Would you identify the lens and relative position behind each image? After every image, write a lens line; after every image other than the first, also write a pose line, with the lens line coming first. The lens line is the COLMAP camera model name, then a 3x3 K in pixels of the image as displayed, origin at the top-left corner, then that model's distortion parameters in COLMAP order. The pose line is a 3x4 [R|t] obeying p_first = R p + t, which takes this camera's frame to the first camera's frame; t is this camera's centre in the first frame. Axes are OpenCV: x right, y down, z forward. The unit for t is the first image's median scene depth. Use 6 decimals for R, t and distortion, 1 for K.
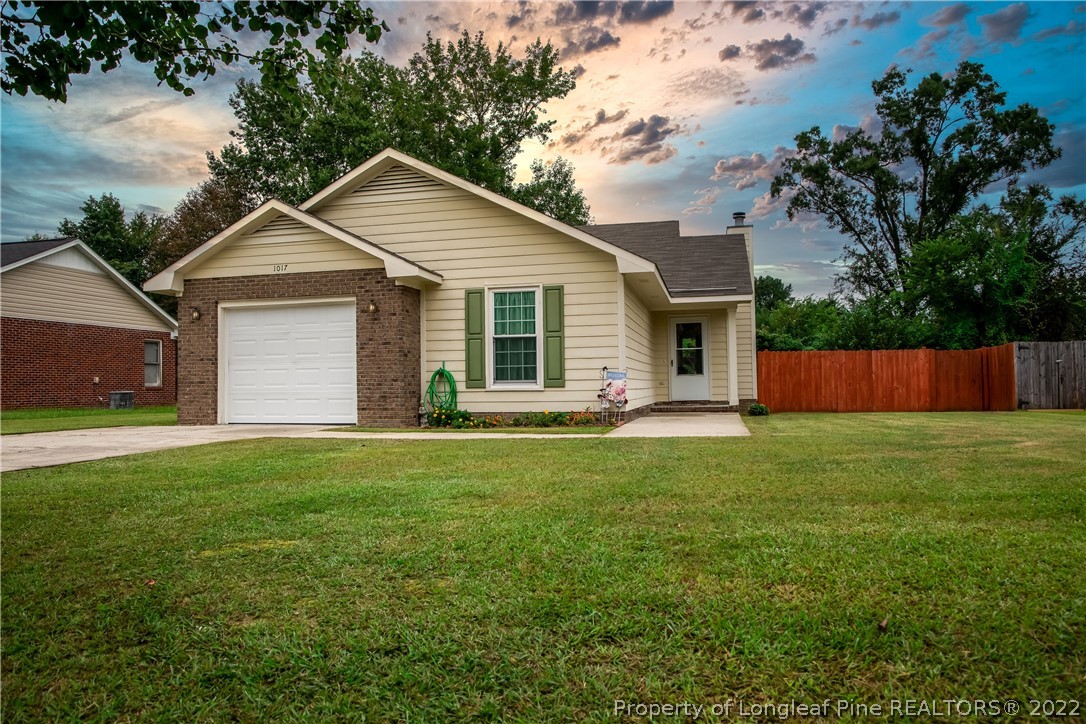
lens RADIAL K [[743.7, 0, 543.0], [0, 743.7, 362.0], [0, 0, 1]] dist [-0.106790, 0.087864]
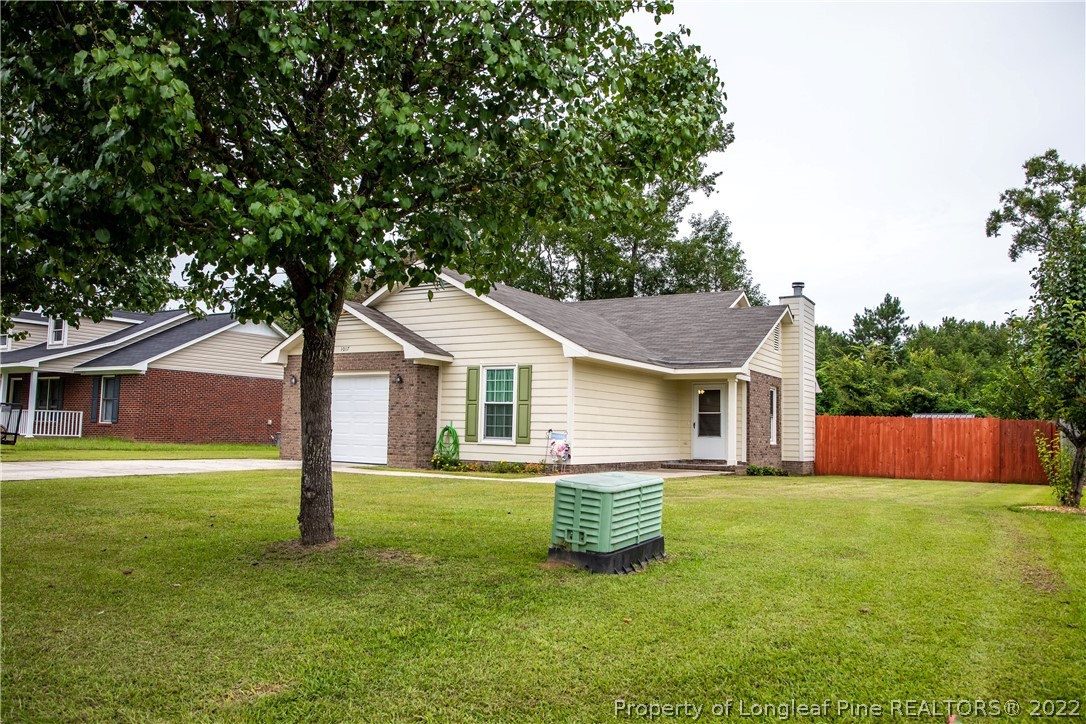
lens RADIAL K [[805.4, 0, 543.0], [0, 805.4, 362.0], [0, 0, 1]] dist [-0.048989, 0.004940]
pose [[0.952877, 0.008430, -0.303241, 0.446741], [-0.025990, 0.998207, -0.053919, -0.031200], [0.302242, 0.059260, 0.951387, -0.317064]]
